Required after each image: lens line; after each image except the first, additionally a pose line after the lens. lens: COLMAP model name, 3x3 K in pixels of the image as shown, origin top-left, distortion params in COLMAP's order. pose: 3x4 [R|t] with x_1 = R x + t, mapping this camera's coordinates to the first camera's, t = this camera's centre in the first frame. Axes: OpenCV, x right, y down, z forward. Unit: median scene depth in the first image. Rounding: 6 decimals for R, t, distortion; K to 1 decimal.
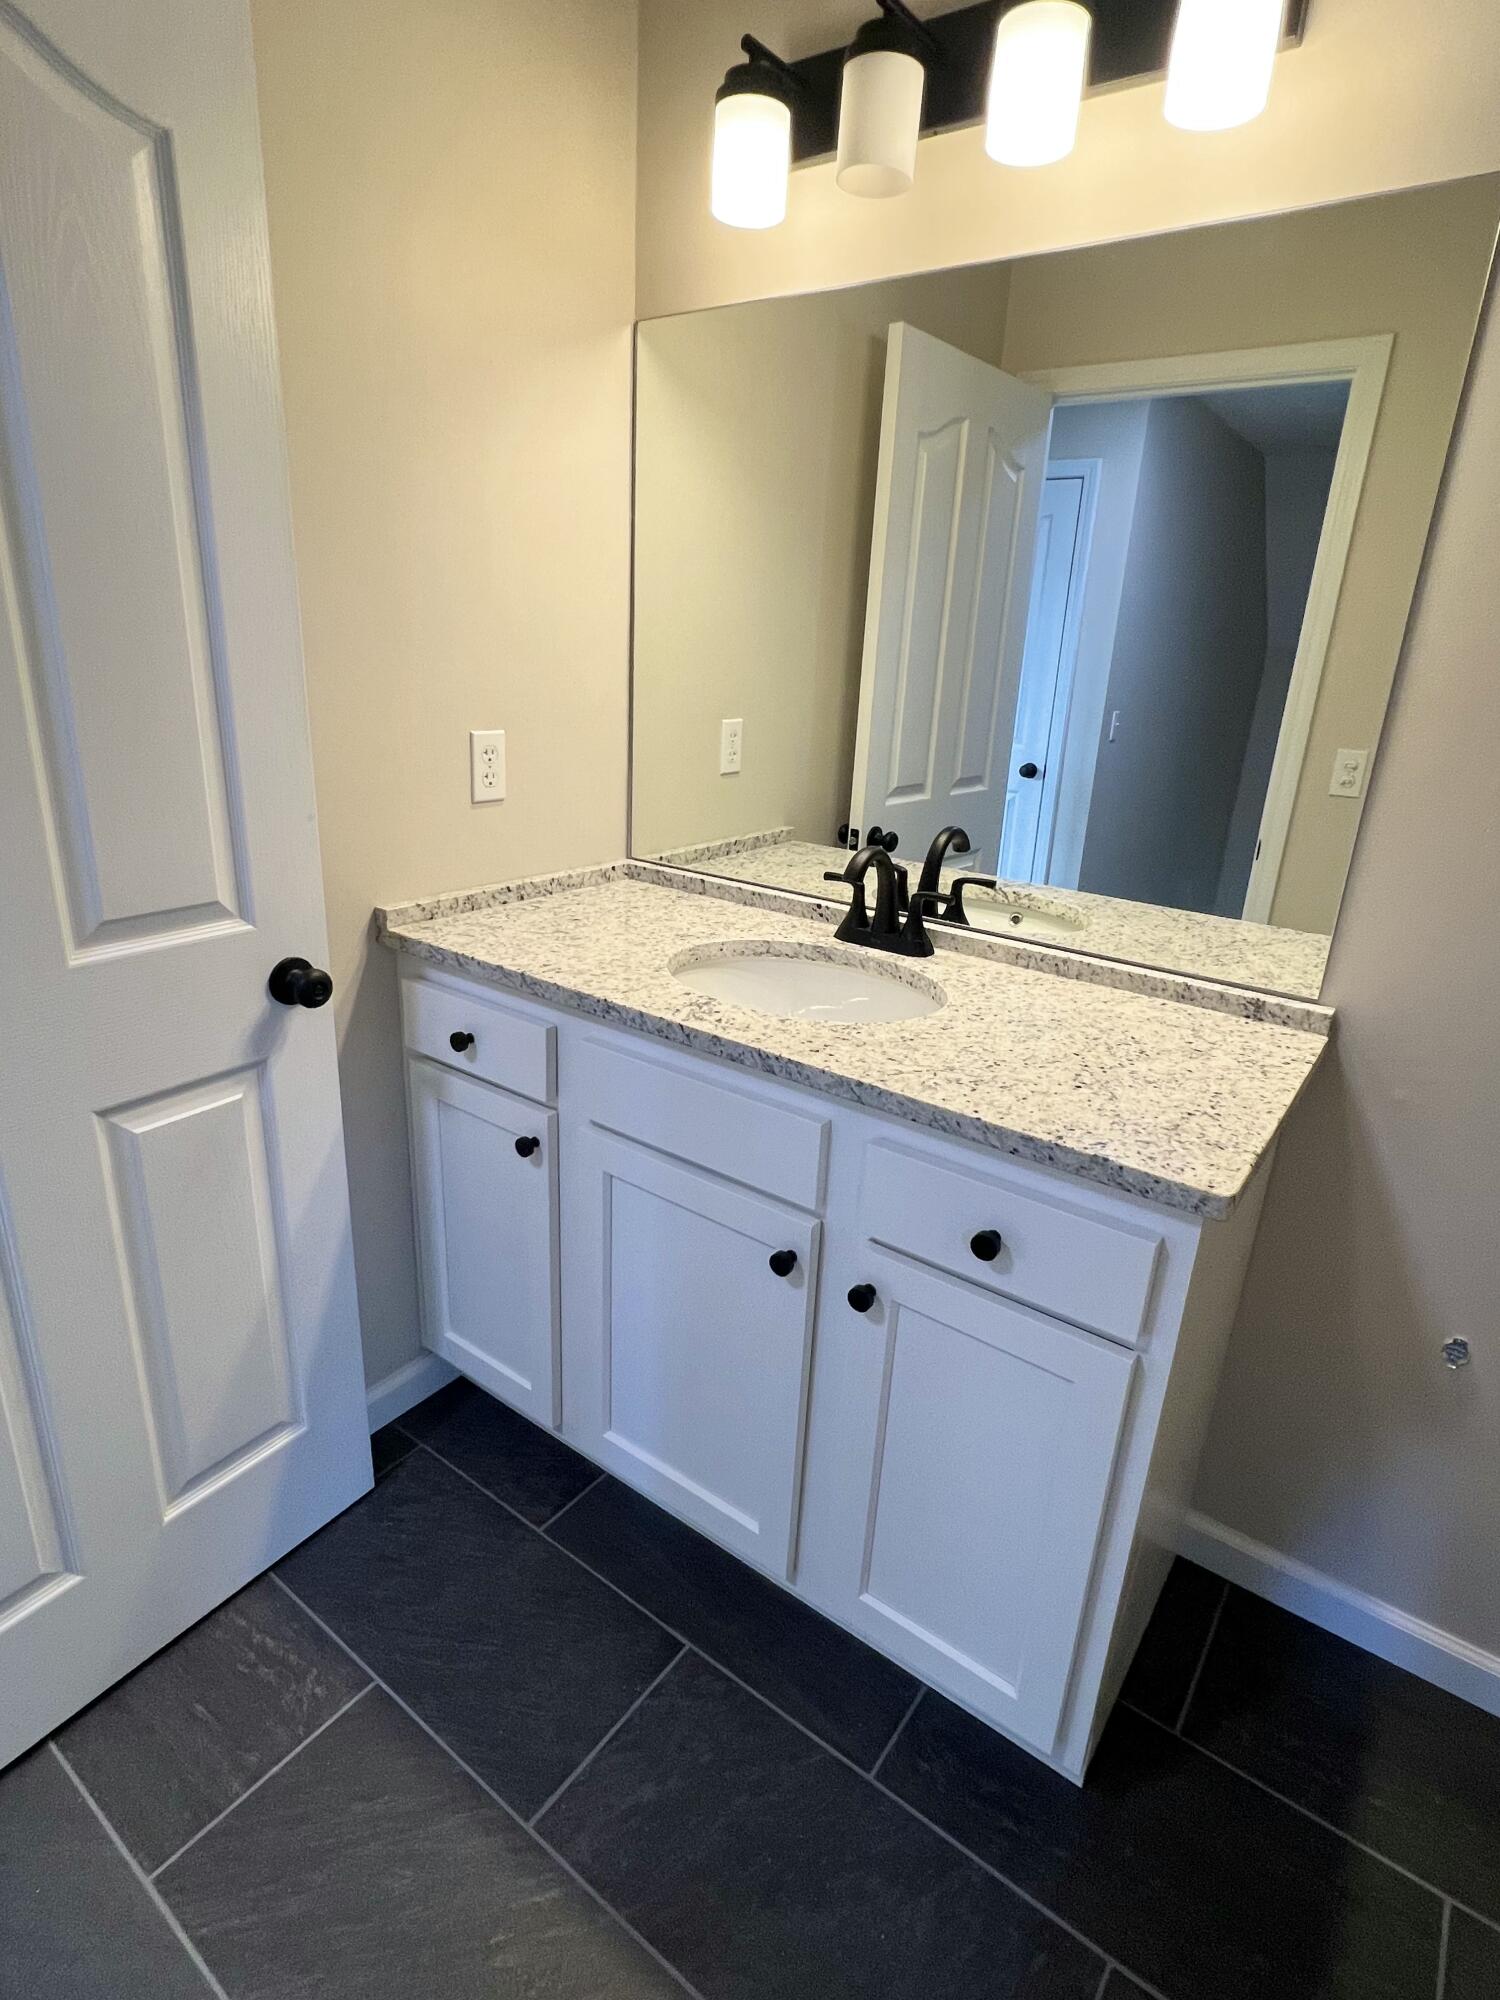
lens RADIAL K [[1045.0, 0, 762.7], [0, 1045.0, 996.2], [0, 0, 1]] dist [-0.000450, 0.000262]
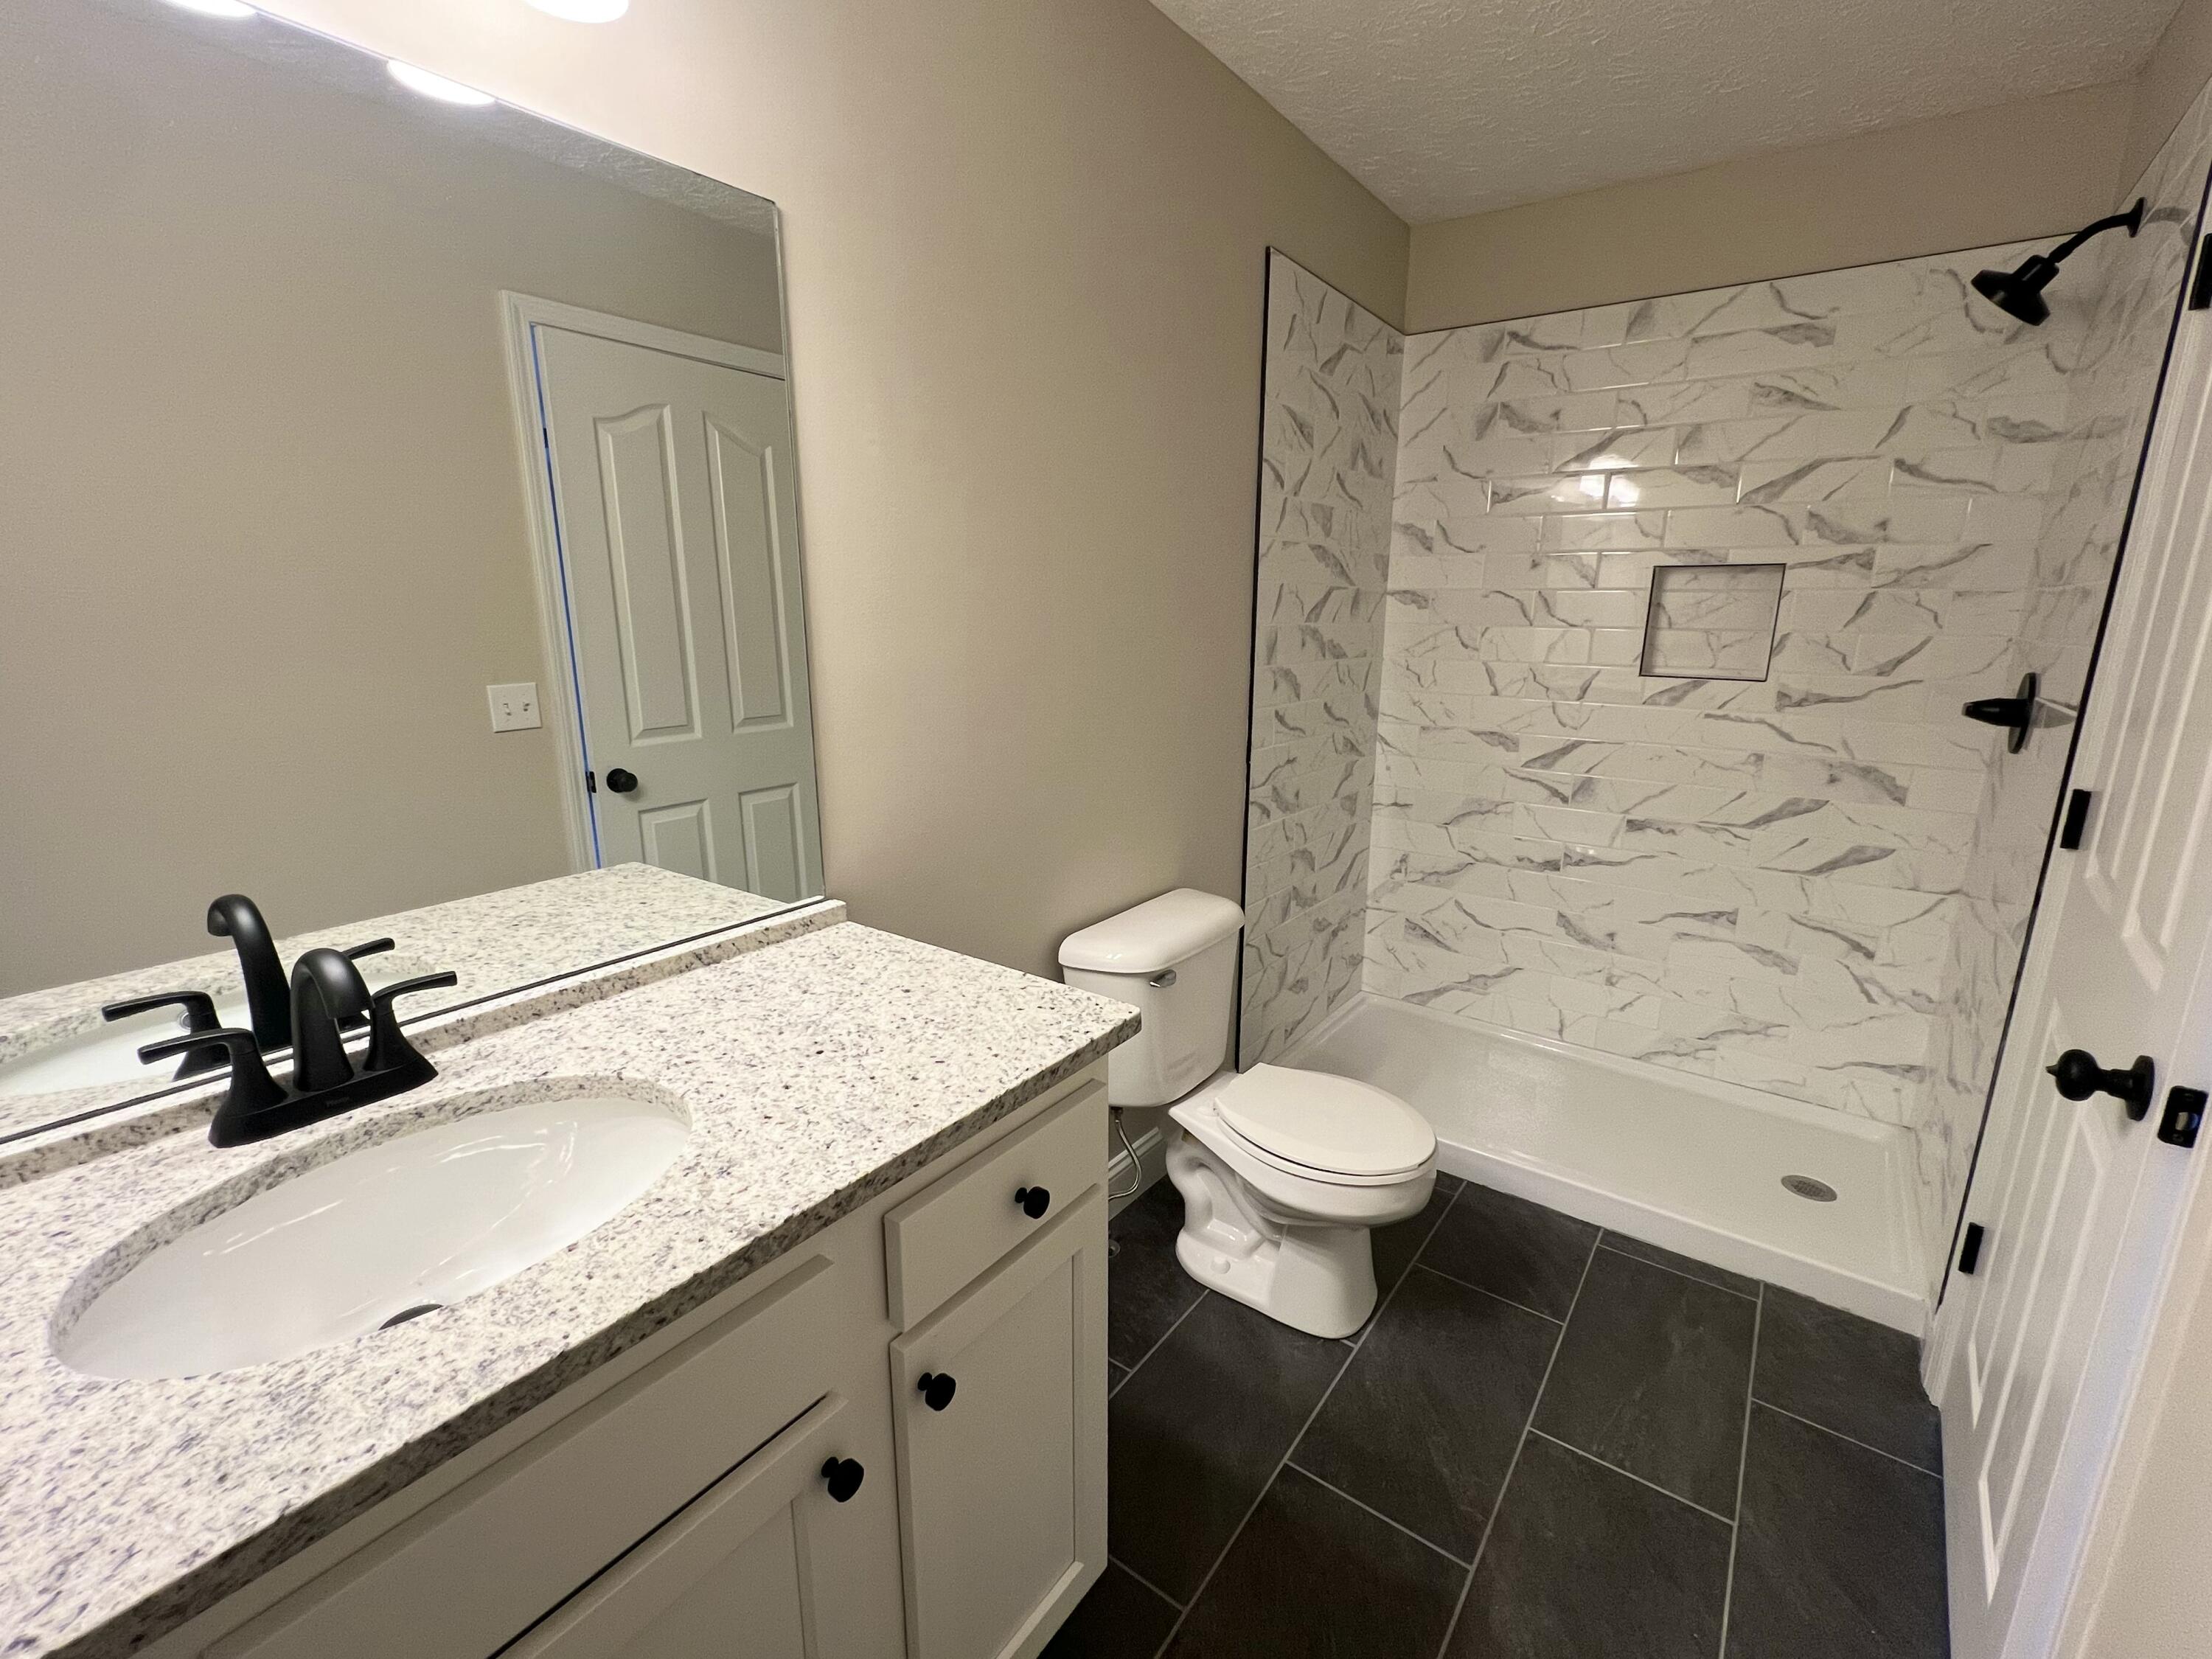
lens RADIAL K [[961.1, 0, 1115.2], [0, 961.1, 836.2], [0, 0, 1]] dist [-0.002615, -0.000468]
pose [[-0.000948, -0.277711, 0.960664, -0.396207], [0.327662, 0.907545, 0.262678, -0.200432], [-0.944795, 0.315022, 0.090134, 0.527228]]
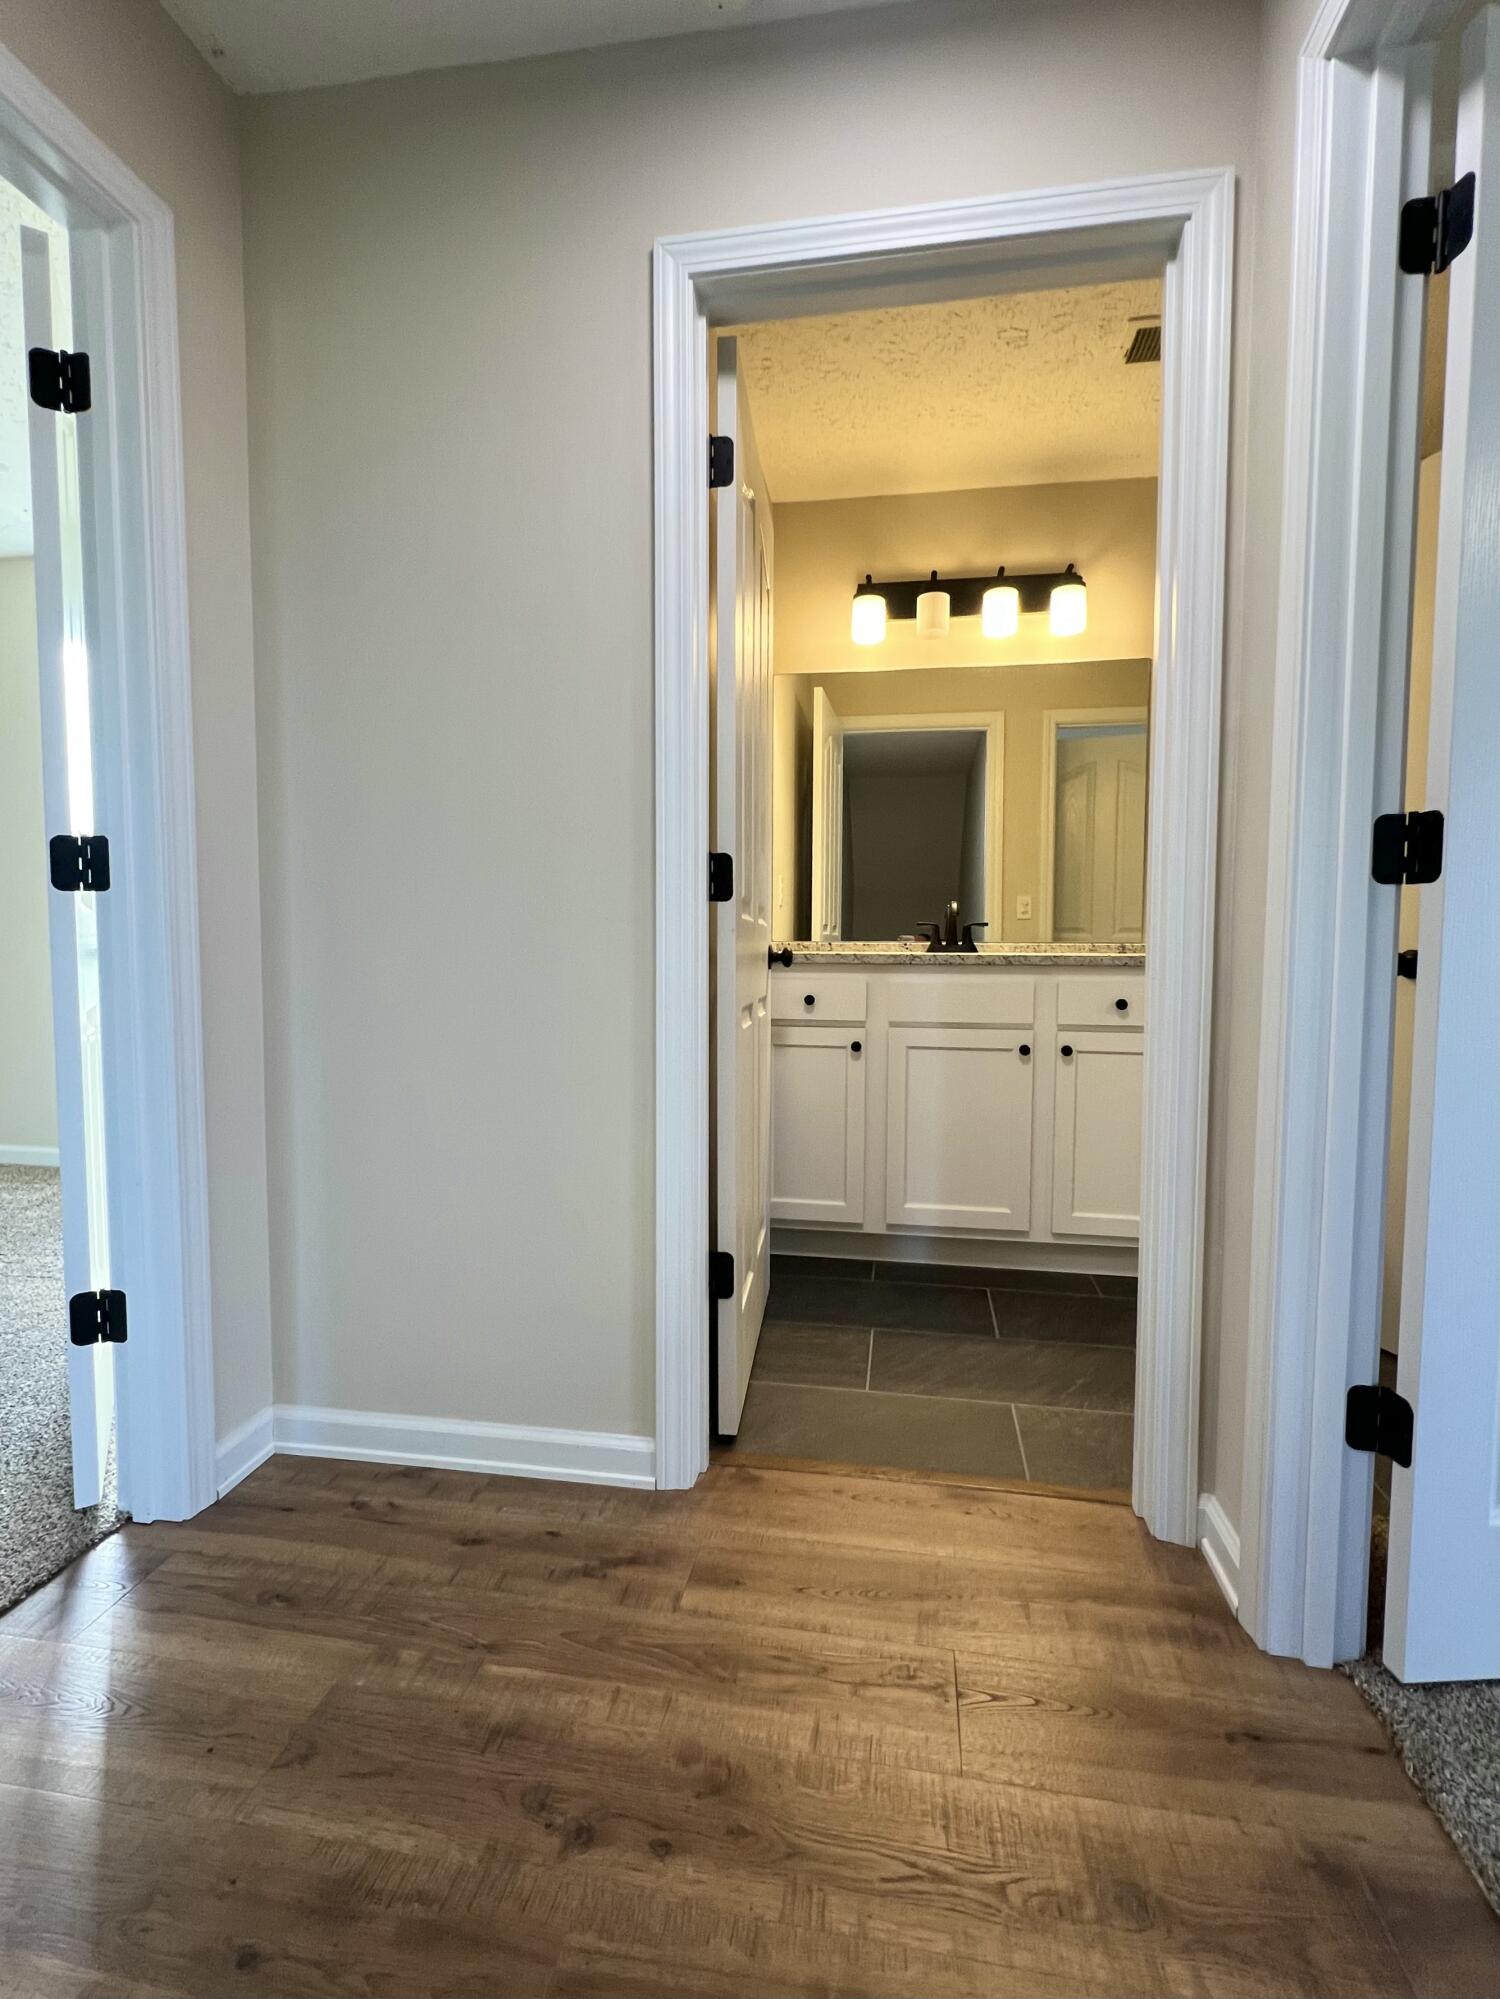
lens RADIAL K [[898.6, 0, 774.1], [0, 898.6, 993.3], [0, 0, 1]] dist [-0.001690, -0.000254]
pose [[0.886718, -0.068235, 0.457248, -1.103227], [0.183889, 0.959498, -0.213420, 0.371680], [-0.424166, 0.273326, 0.863351, -0.389659]]
